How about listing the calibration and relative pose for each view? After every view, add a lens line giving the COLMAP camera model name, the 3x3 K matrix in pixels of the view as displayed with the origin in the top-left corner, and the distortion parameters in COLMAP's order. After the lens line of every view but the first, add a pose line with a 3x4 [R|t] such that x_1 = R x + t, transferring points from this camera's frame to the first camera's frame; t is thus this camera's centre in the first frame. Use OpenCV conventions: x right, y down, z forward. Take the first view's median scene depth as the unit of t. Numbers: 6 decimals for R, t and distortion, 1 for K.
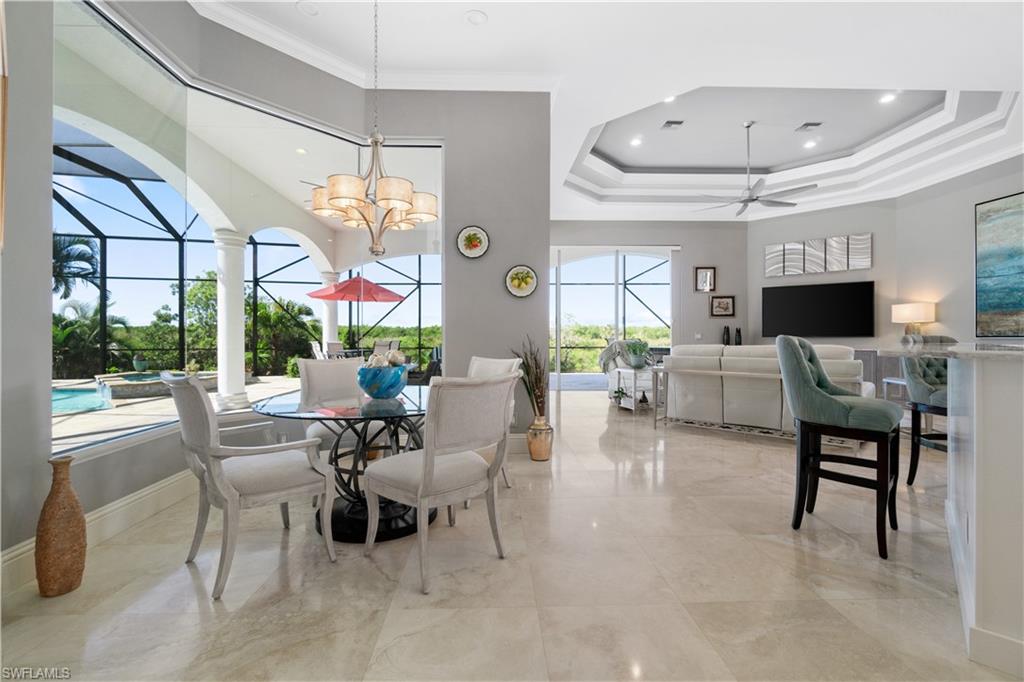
lens RADIAL K [[441.3, 0, 505.5], [0, 441.3, 334.0], [0, 0, 1]] dist [-0.001553, 0.000059]
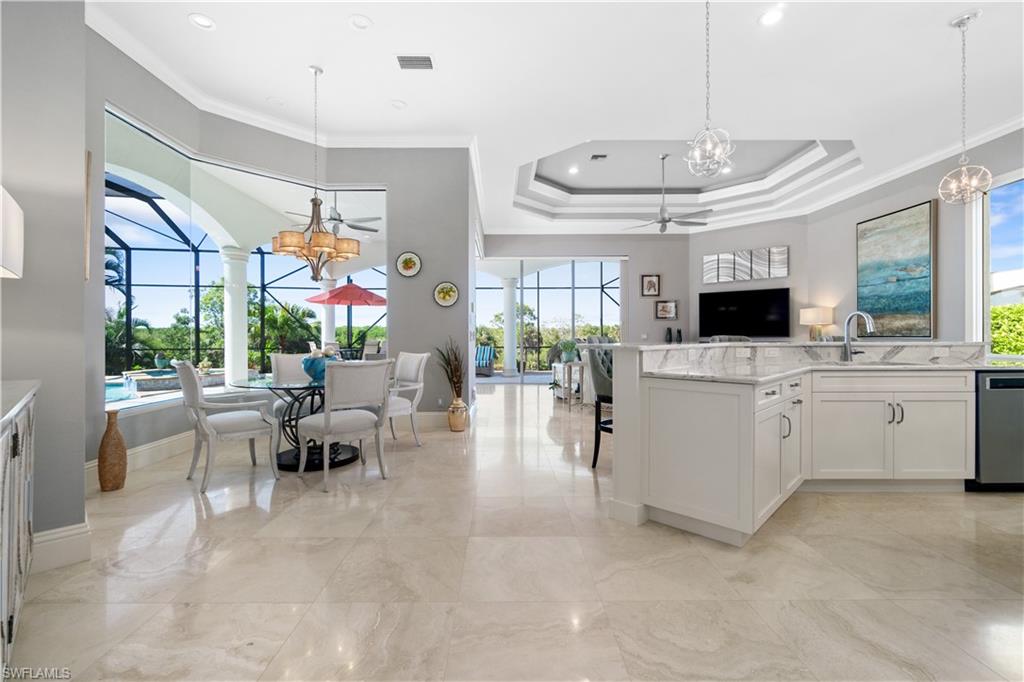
lens RADIAL K [[441.0, 0, 505.2], [0, 441.0, 336.9], [0, 0, 1]] dist [-0.003108, 0.000089]
pose [[0.999567, -0.001353, -0.029383, 0.119468], [0.001503, 0.999986, 0.005081, -0.000514], [0.029375, -0.005123, 0.999555, -0.140294]]
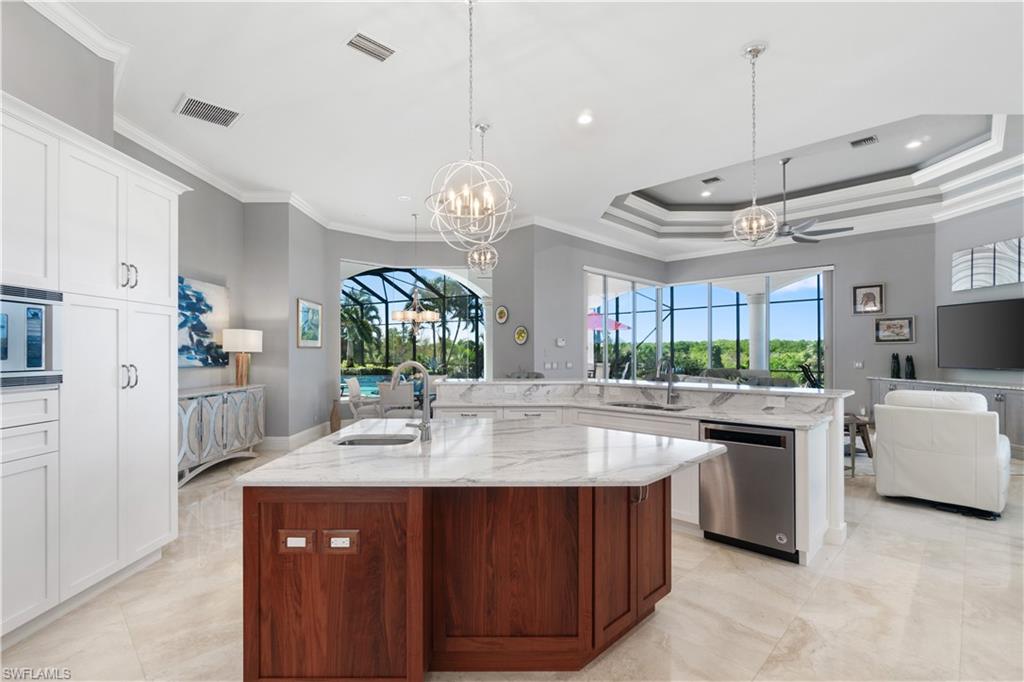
lens RADIAL K [[470.3, 0, 511.8], [0, 470.3, 352.3], [0, 0, 1]] dist [-0.001948, 0.000608]
pose [[0.687802, 0.001012, -0.725898, 0.667667], [0.005111, 0.999967, 0.006237, -0.030560], [0.725881, -0.008000, 0.687774, -0.157307]]
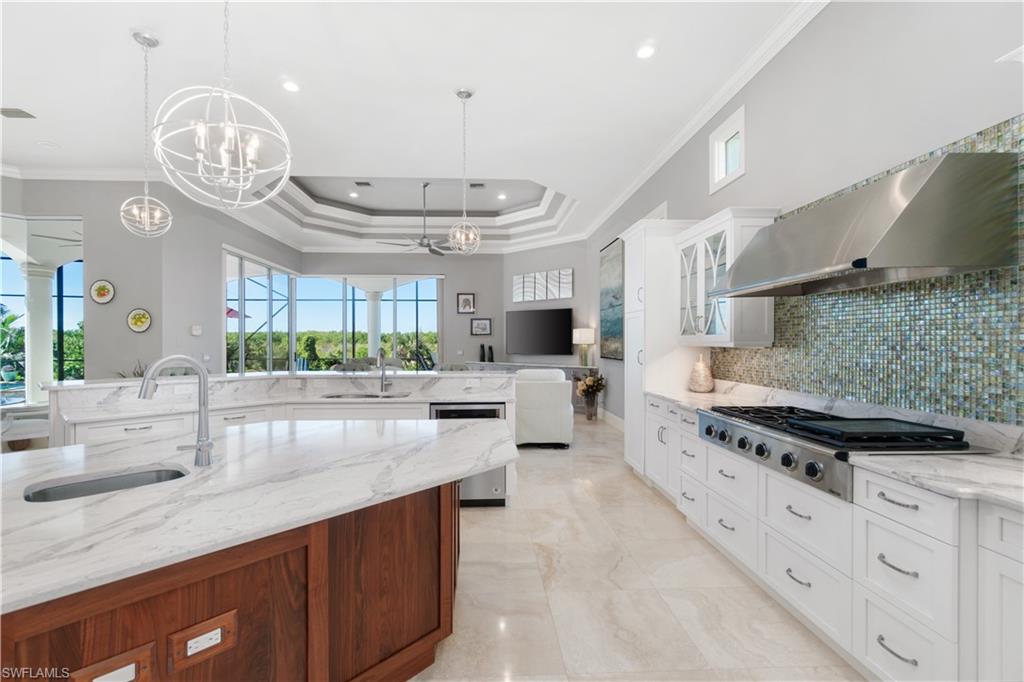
lens RADIAL K [[448.4, 0, 500.3], [0, 448.4, 345.5], [0, 0, 1]] dist [-0.003253, -0.000087]
pose [[0.999941, 0.002572, 0.010594, 0.551468], [-0.002707, 0.999915, 0.012736, -0.030329], [-0.010561, -0.012764, 0.999863, -0.193326]]
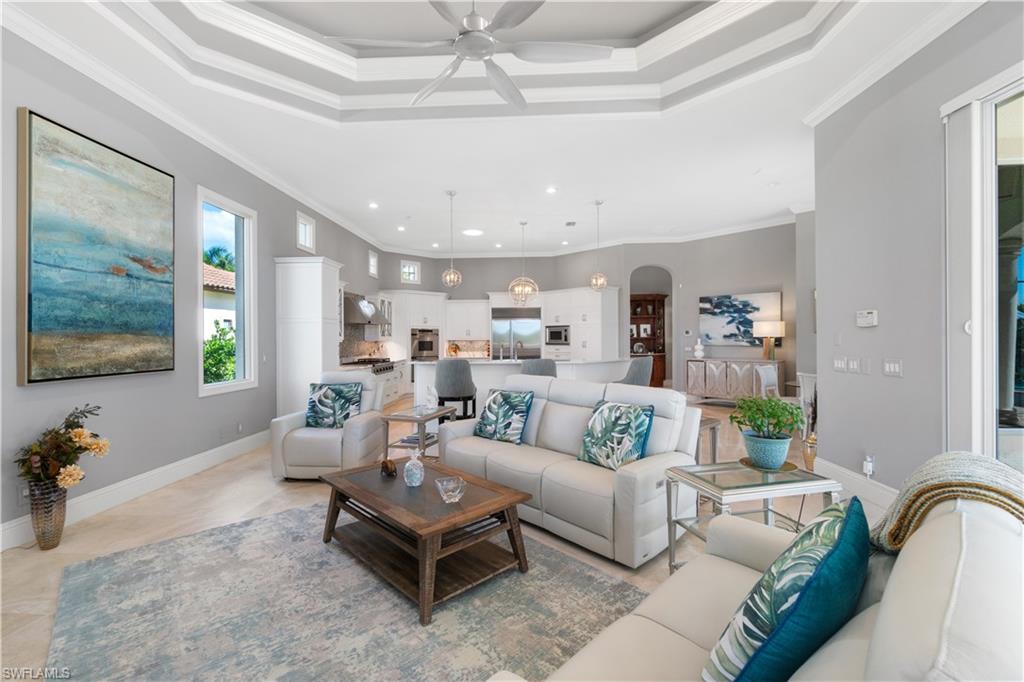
lens RADIAL K [[441.0, 0, 505.2], [0, 441.0, 336.9], [0, 0, 1]] dist [-0.003108, 0.000089]
pose [[-0.996002, 0.008478, 0.088933, 0.359873], [0.007741, 0.999933, -0.008637, -0.025222], [-0.089000, -0.007914, -0.996000, 1.022575]]
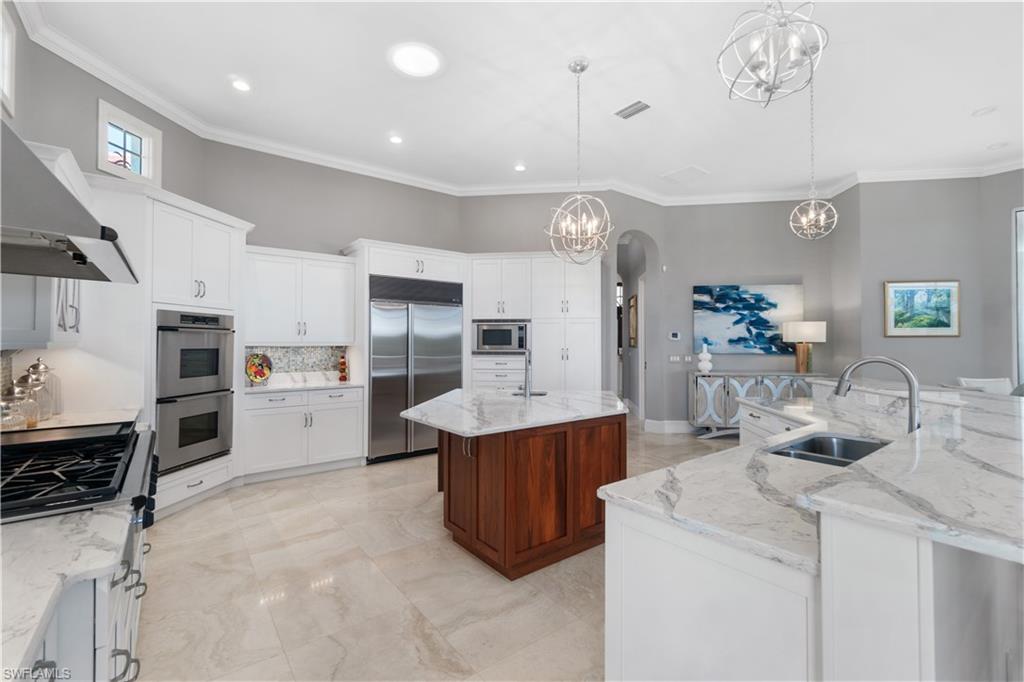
lens RADIAL K [[441.0, 0, 505.2], [0, 441.0, 336.9], [0, 0, 1]] dist [-0.003108, 0.000089]
pose [[-0.818295, -0.004846, -0.574778, 0.691767], [0.006379, 0.999826, -0.017512, -0.027820], [0.574763, -0.017997, -0.818122, 0.341673]]
